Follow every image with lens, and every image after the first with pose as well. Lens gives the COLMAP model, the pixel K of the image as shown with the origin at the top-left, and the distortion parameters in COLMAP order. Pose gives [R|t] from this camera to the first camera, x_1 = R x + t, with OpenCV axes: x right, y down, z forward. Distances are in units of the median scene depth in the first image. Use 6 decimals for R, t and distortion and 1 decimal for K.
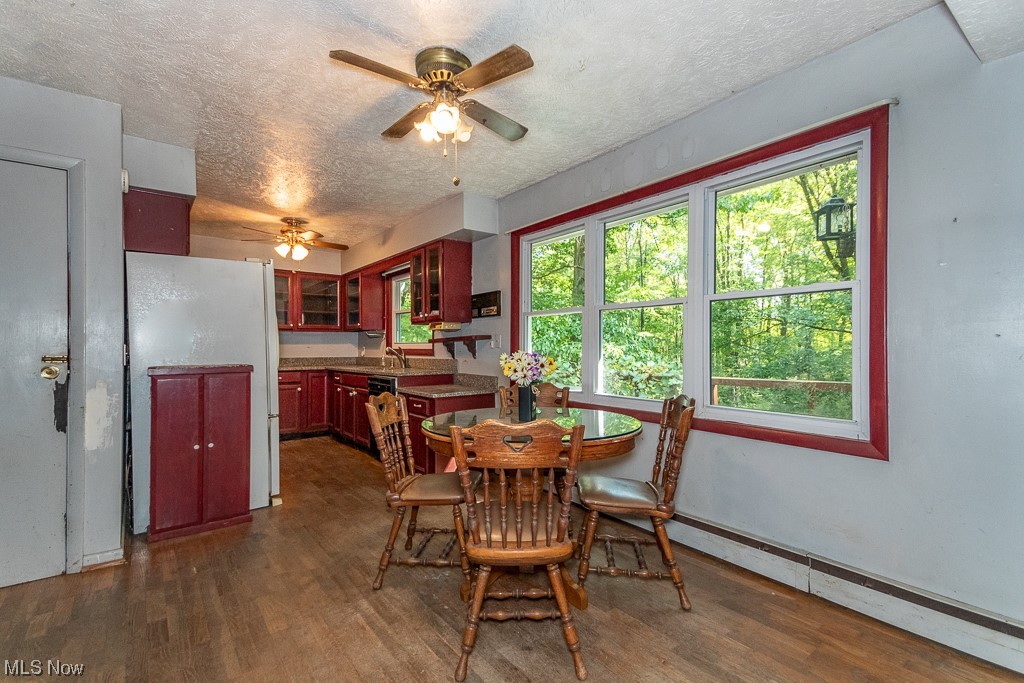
lens RADIAL K [[477.4, 0, 512.9], [0, 477.4, 345.7], [0, 0, 1]] dist [0.078099, -0.031794]
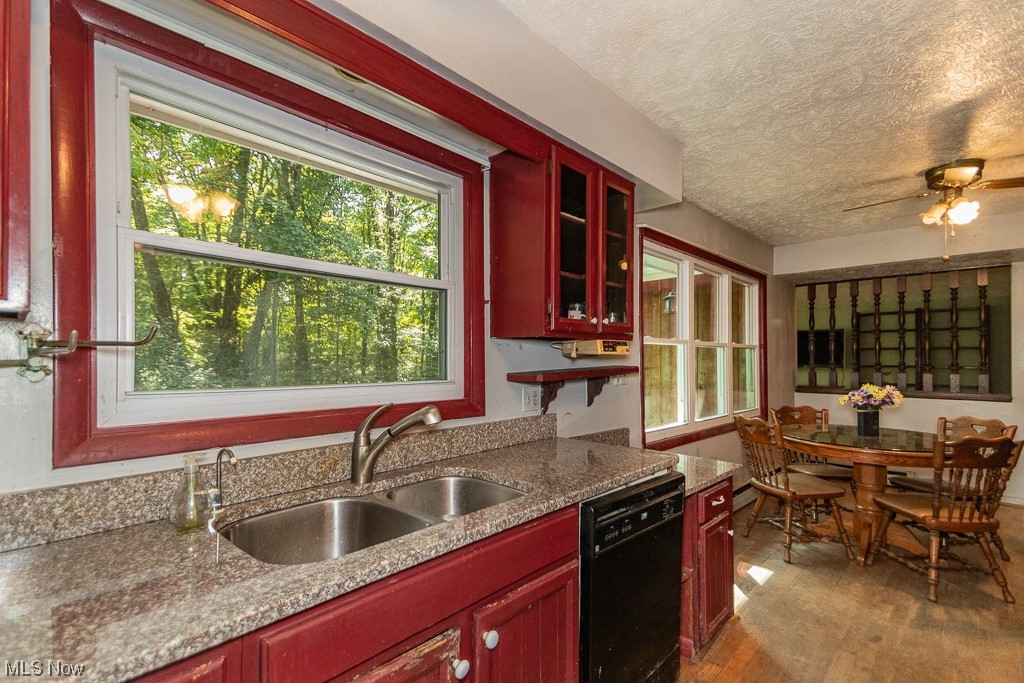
lens RADIAL K [[477.4, 0, 512.9], [0, 477.4, 345.7], [0, 0, 1]] dist [0.078099, -0.031794]
pose [[-0.158810, 0.022089, 0.987062, -0.482950], [-0.008472, 0.999682, -0.023735, -0.021407], [-0.987273, -0.012132, -0.158572, 0.899673]]
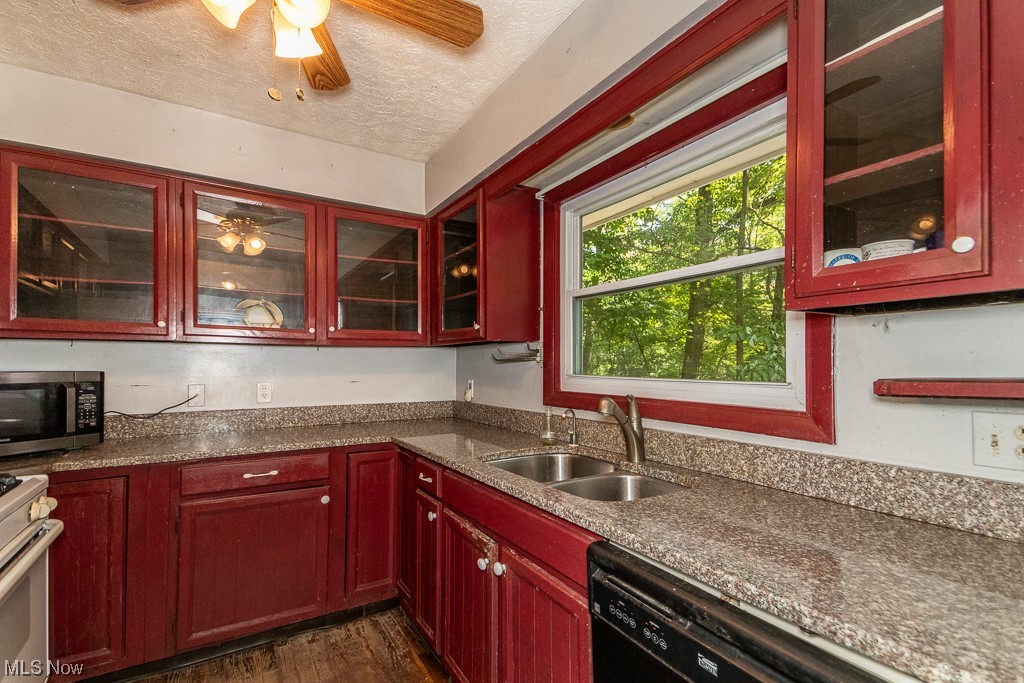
lens RADIAL K [[458.1, 0, 509.0], [0, 458.1, 367.2], [0, 0, 1]] dist [0.072963, -0.026209]
pose [[0.994351, 0.000922, -0.106135, -0.254303], [-0.000115, 0.999971, 0.007602, -0.014156], [0.106138, -0.007547, 0.994323, 0.638621]]
